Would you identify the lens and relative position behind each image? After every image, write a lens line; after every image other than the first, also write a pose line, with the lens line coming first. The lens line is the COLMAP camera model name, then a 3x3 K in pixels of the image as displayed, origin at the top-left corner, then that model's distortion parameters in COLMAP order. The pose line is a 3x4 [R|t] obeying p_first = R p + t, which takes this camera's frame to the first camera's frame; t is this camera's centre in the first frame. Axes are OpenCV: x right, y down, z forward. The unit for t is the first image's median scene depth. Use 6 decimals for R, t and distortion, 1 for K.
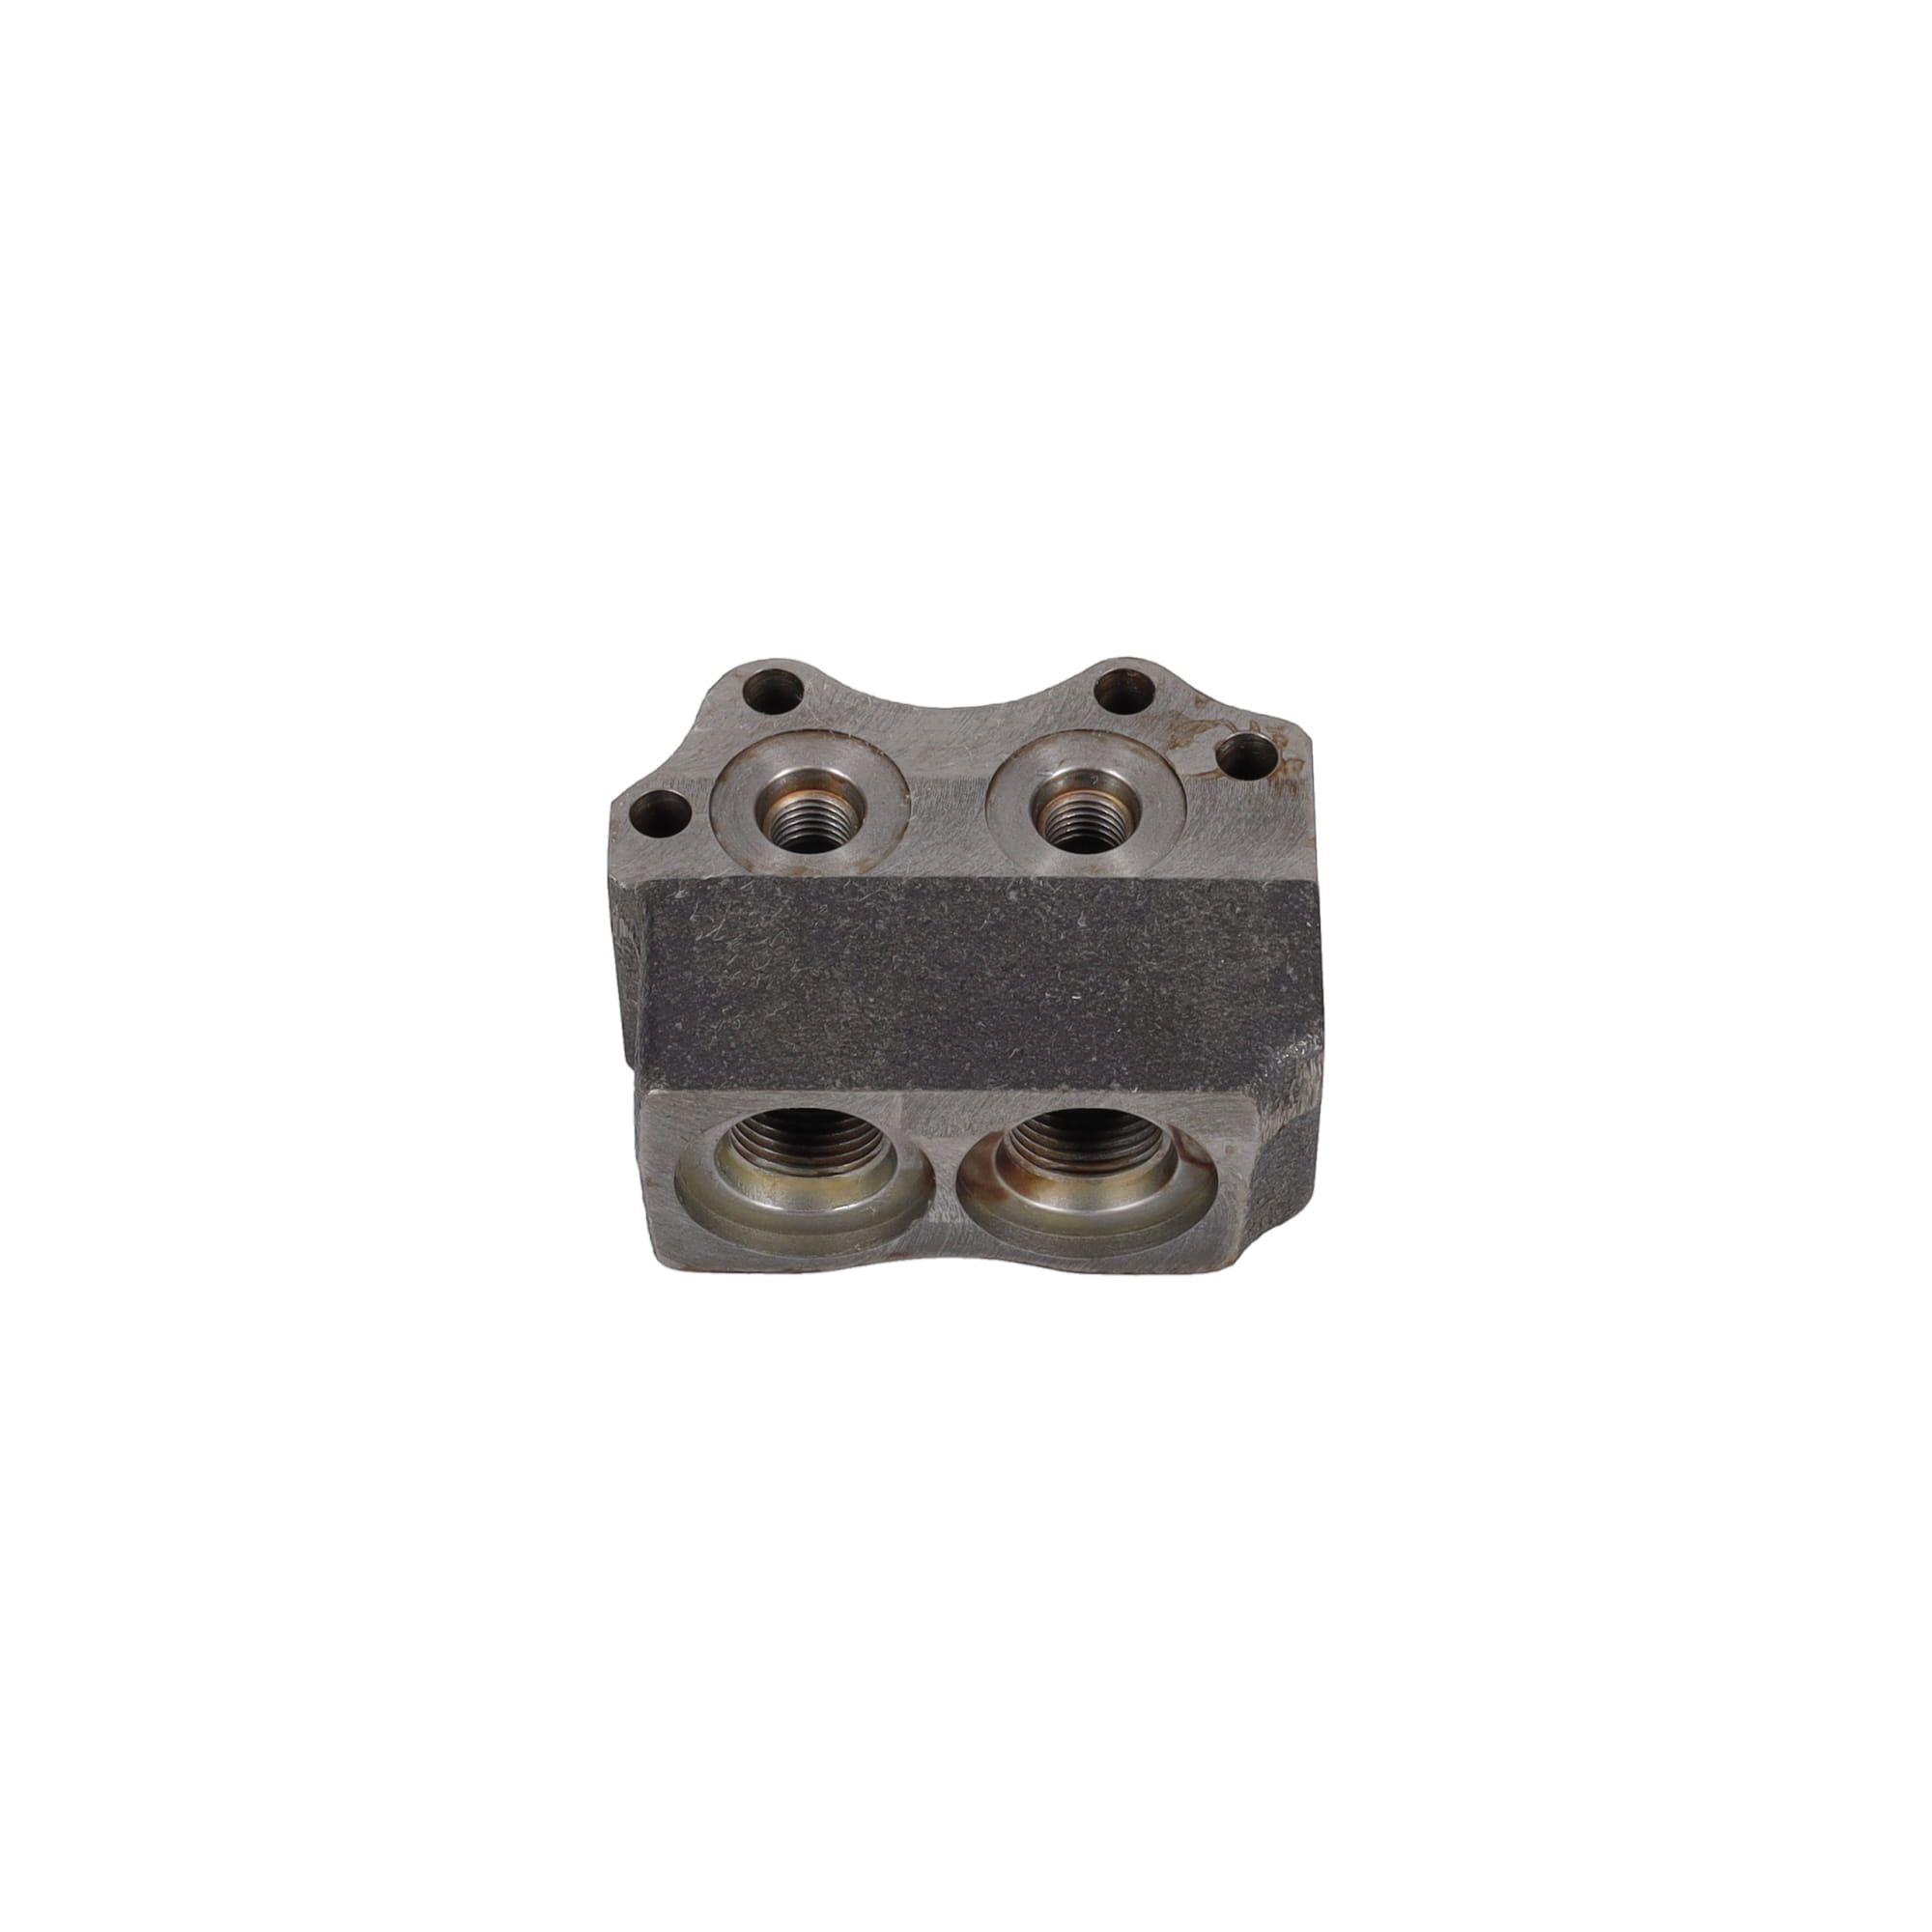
lens RADIAL K [[5464.5, 0, 962.1], [0, 5464.5, 971.7], [0, 0, 1]] dist [0.137838, 0.000000]
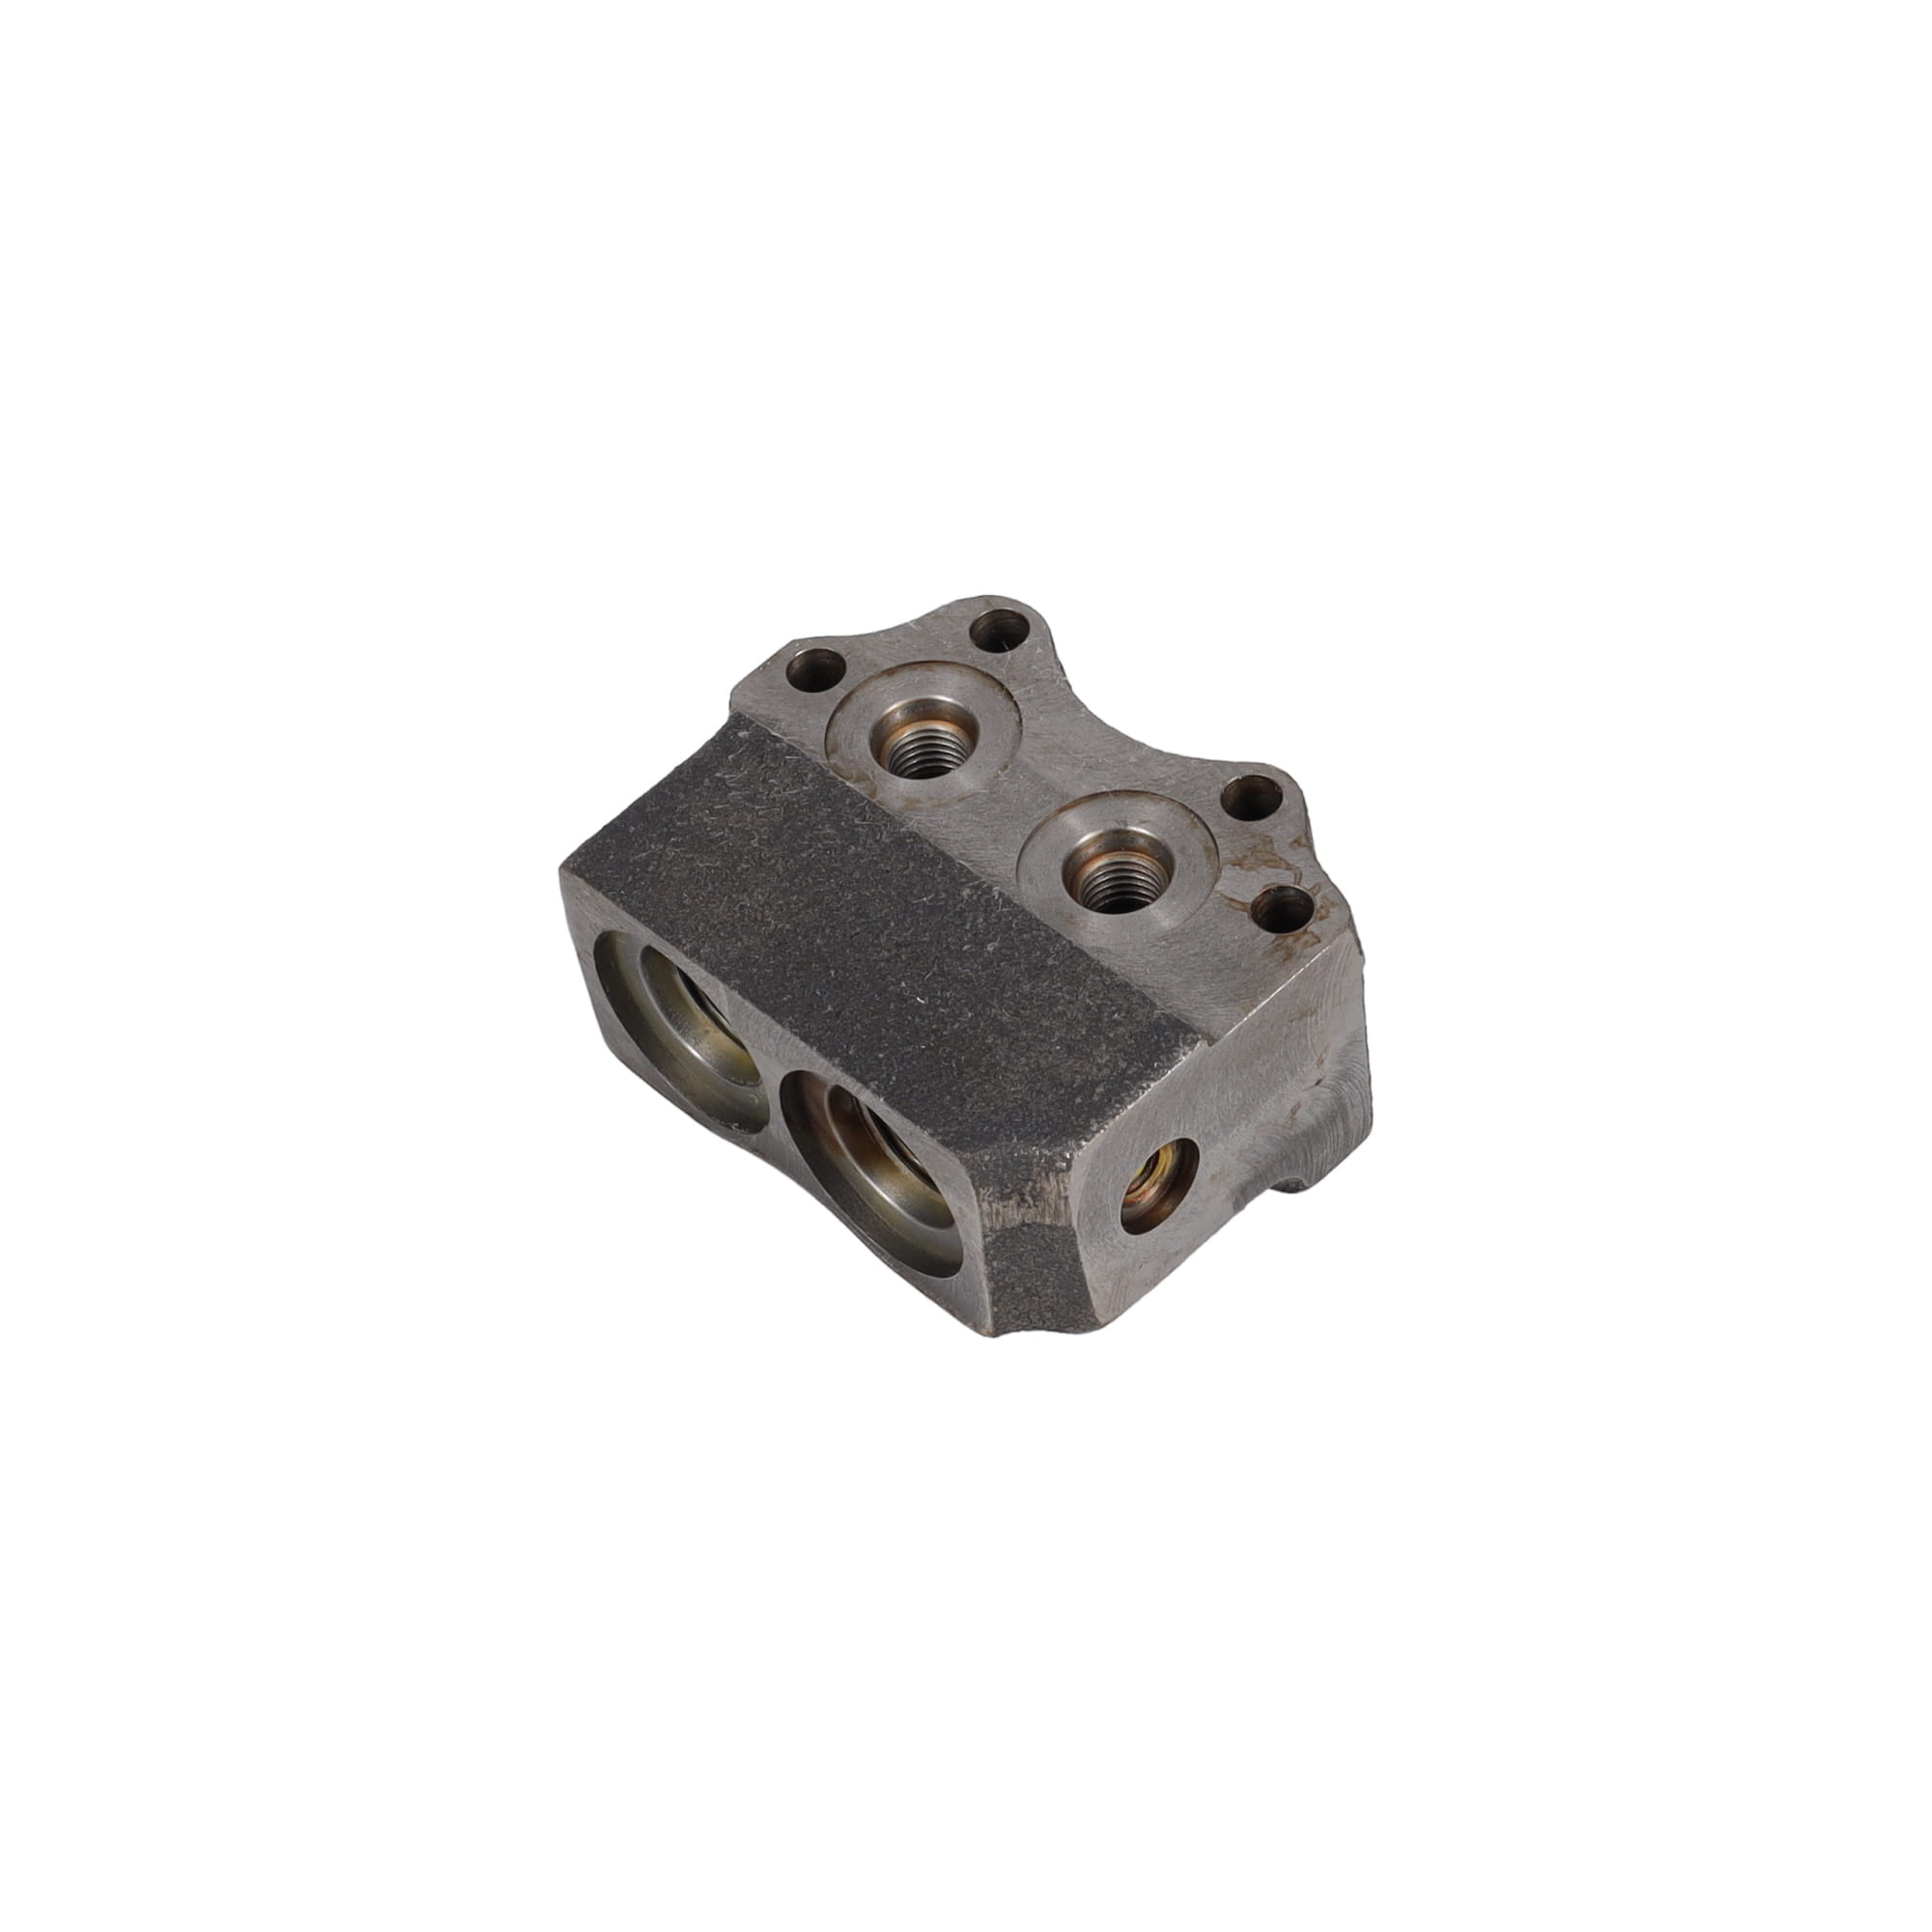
lens RADIAL K [[5464.5, 0, 971.4], [0, 5464.5, 964.5], [0, 0, 1]] dist [0.137838, 0.000000]
pose [[0.704618, 0.497596, -0.505878, 0.514663], [-0.492814, 0.856098, 0.155661, -0.156460], [0.510537, 0.139622, 0.848444, 0.151369]]
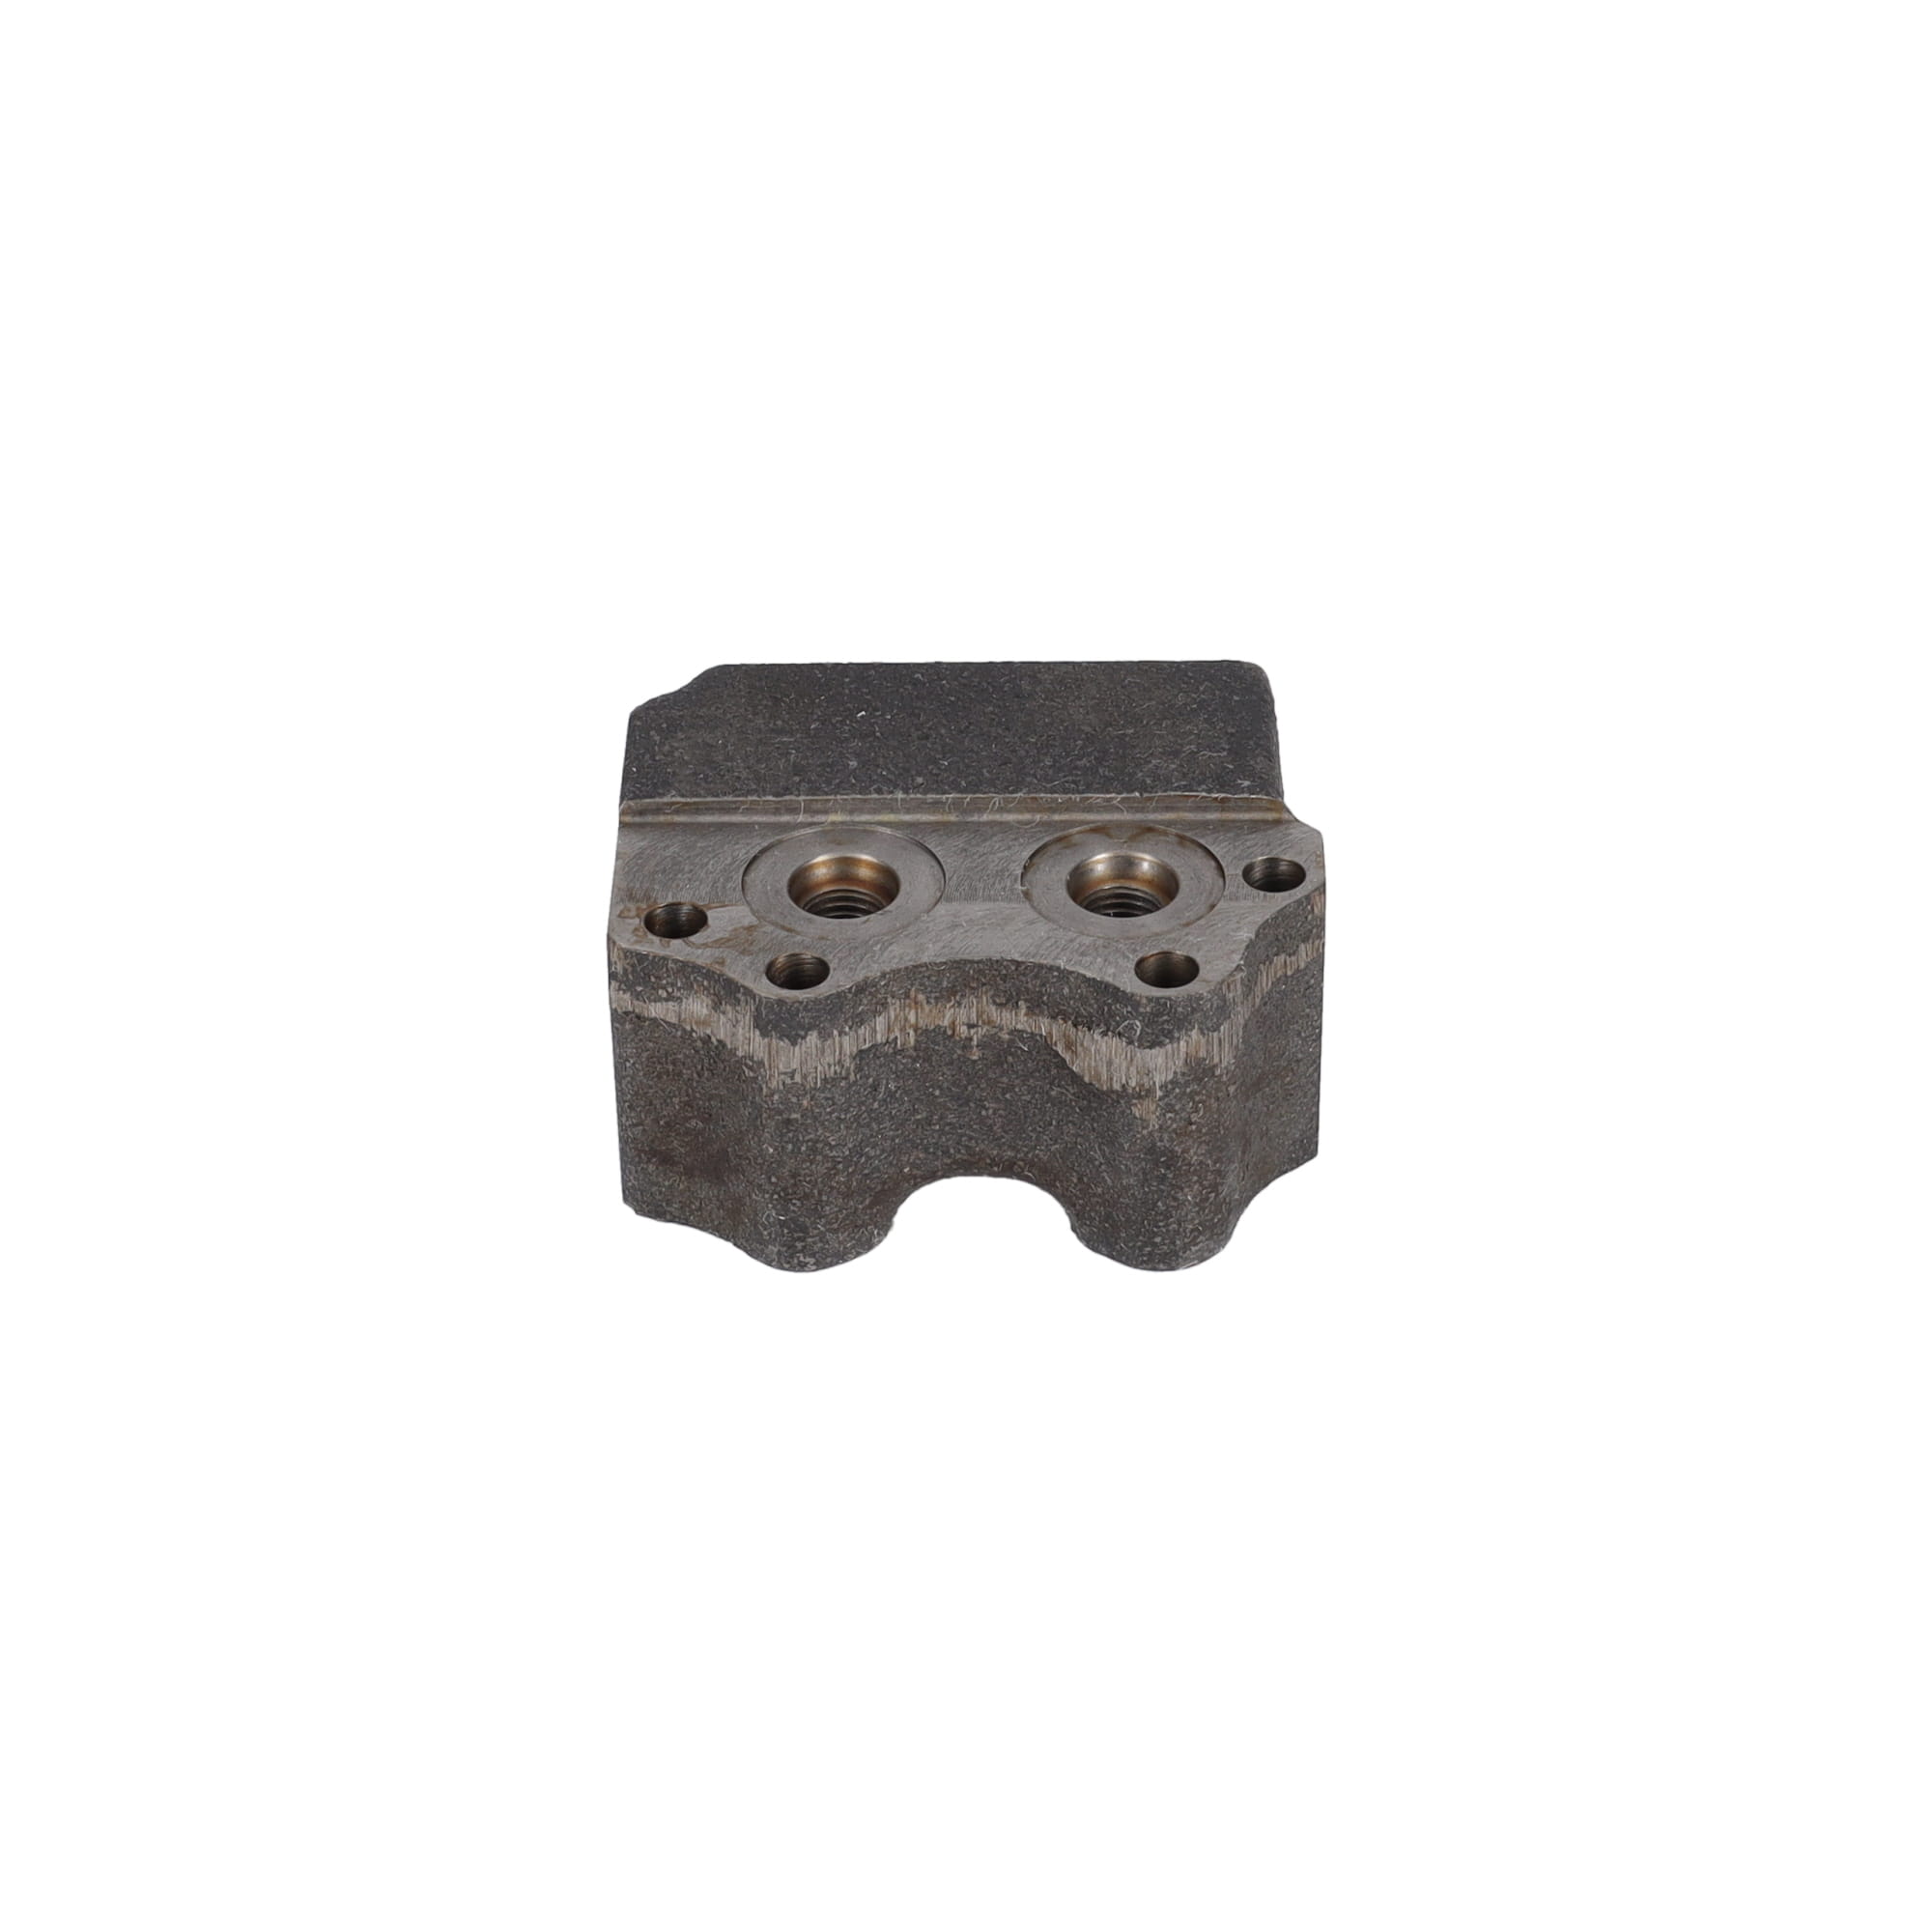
lens RADIAL K [[5464.5, 0, 964.3], [0, 5464.5, 964.4], [0, 0, 1]] dist [0.137838, 0.000000]
pose [[-0.999778, 0.013932, 0.015794, -0.014596], [0.016065, 0.019558, 0.999680, -1.021697], [0.013618, 0.999712, -0.019777, 1.038963]]
